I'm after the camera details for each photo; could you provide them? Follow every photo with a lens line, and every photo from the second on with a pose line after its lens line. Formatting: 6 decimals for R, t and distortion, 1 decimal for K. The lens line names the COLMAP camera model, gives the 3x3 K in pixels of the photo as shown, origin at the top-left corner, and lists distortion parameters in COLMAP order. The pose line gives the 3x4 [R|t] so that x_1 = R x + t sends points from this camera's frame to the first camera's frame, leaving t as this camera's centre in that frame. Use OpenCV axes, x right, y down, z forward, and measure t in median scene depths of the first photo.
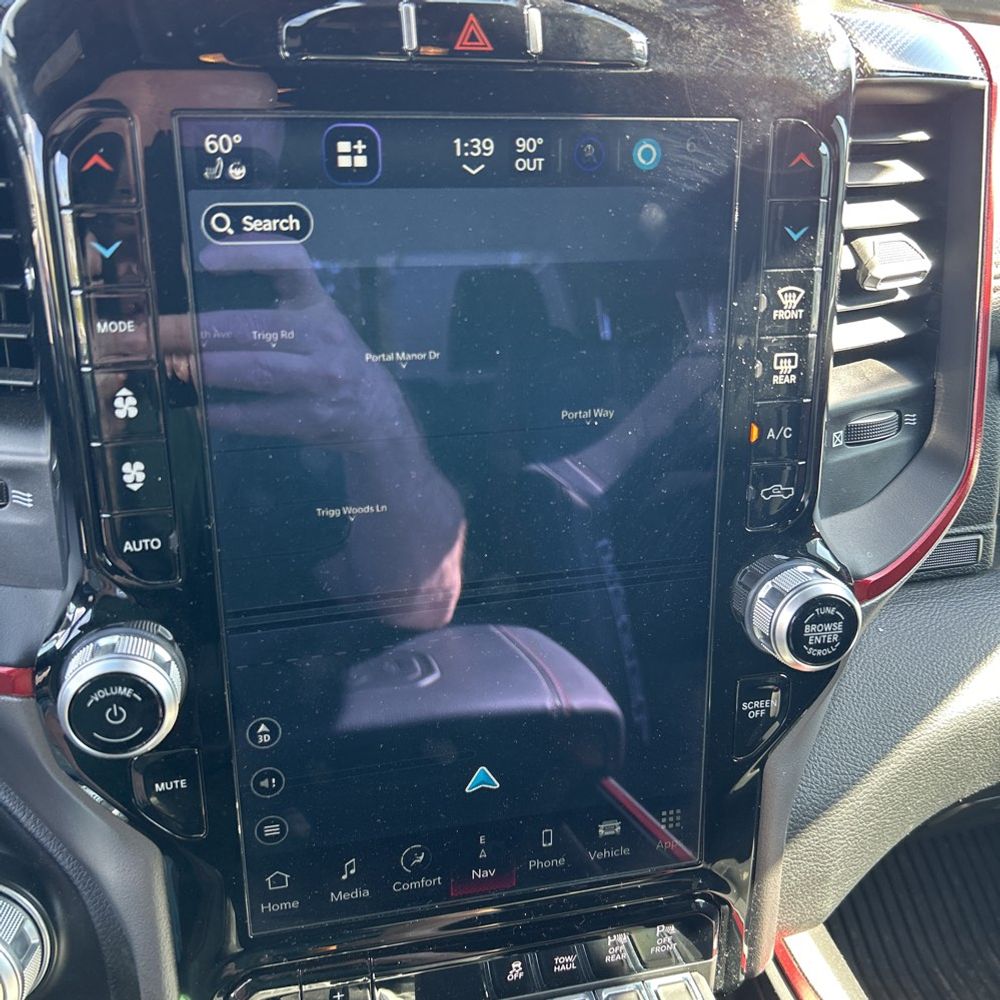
lens RADIAL K [[1012.6, 0, 501.2], [0, 1012.6, 499.5], [0, 0, 1]] dist [0.011636, 0.000000]
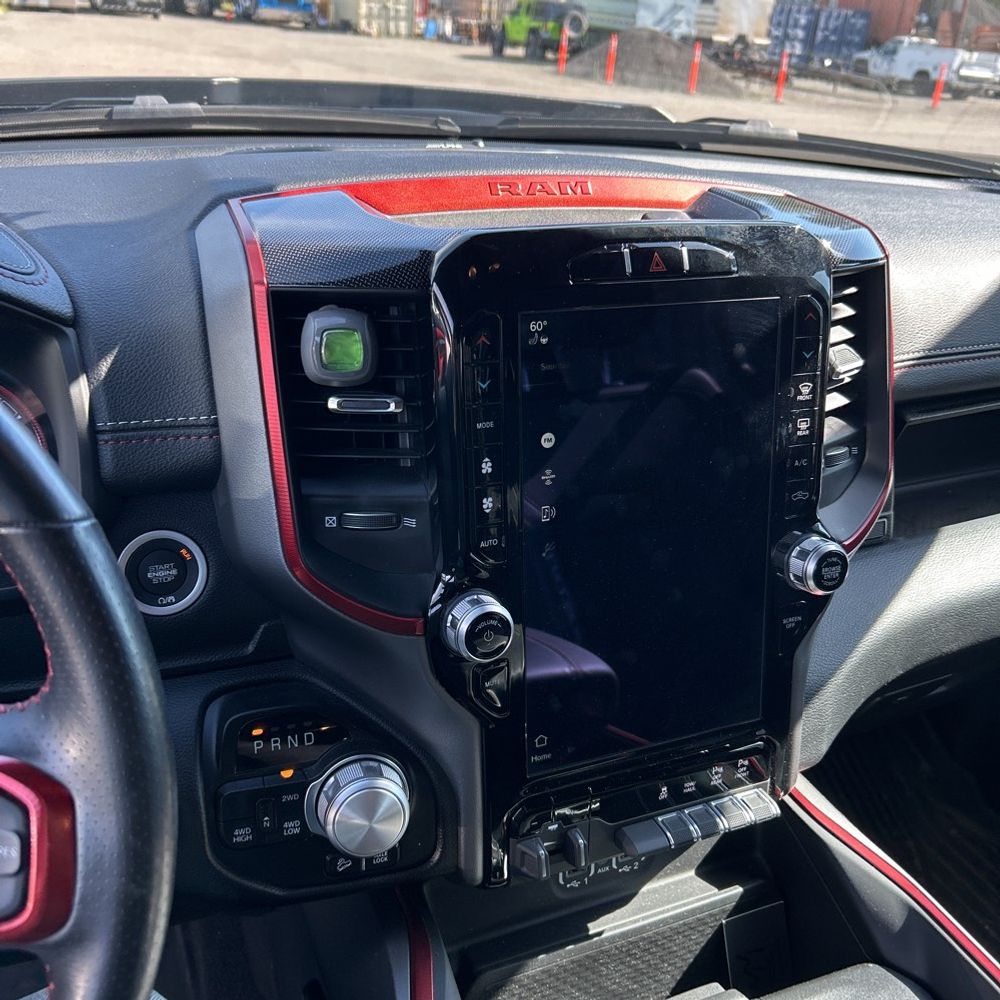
lens RADIAL K [[1012.6, 0, 484.9], [0, 1012.6, 494.5], [0, 0, 1]] dist [0.011636, 0.000000]
pose [[0.985081, -0.056655, 0.162501, -0.548834], [0.062911, 0.997453, -0.033611, 0.015189], [-0.160183, 0.043333, 0.986136, -0.649477]]
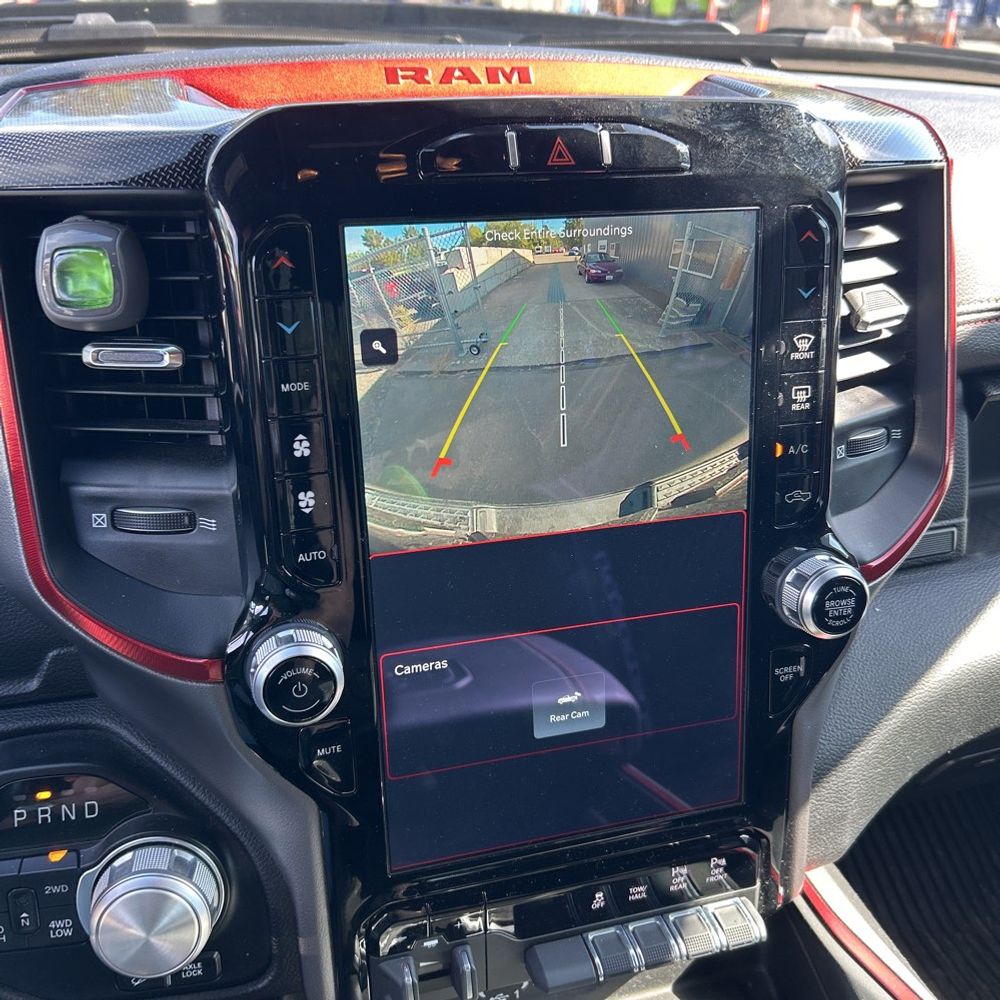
lens RADIAL K [[1012.6, 0, 498.5], [0, 1012.6, 497.5], [0, 0, 1]] dist [0.011636, 0.000000]
pose [[0.998675, -0.038360, 0.034301, -0.136077], [0.039164, 0.998966, -0.023086, 0.008337], [-0.033380, 0.024399, 0.999145, -0.230923]]
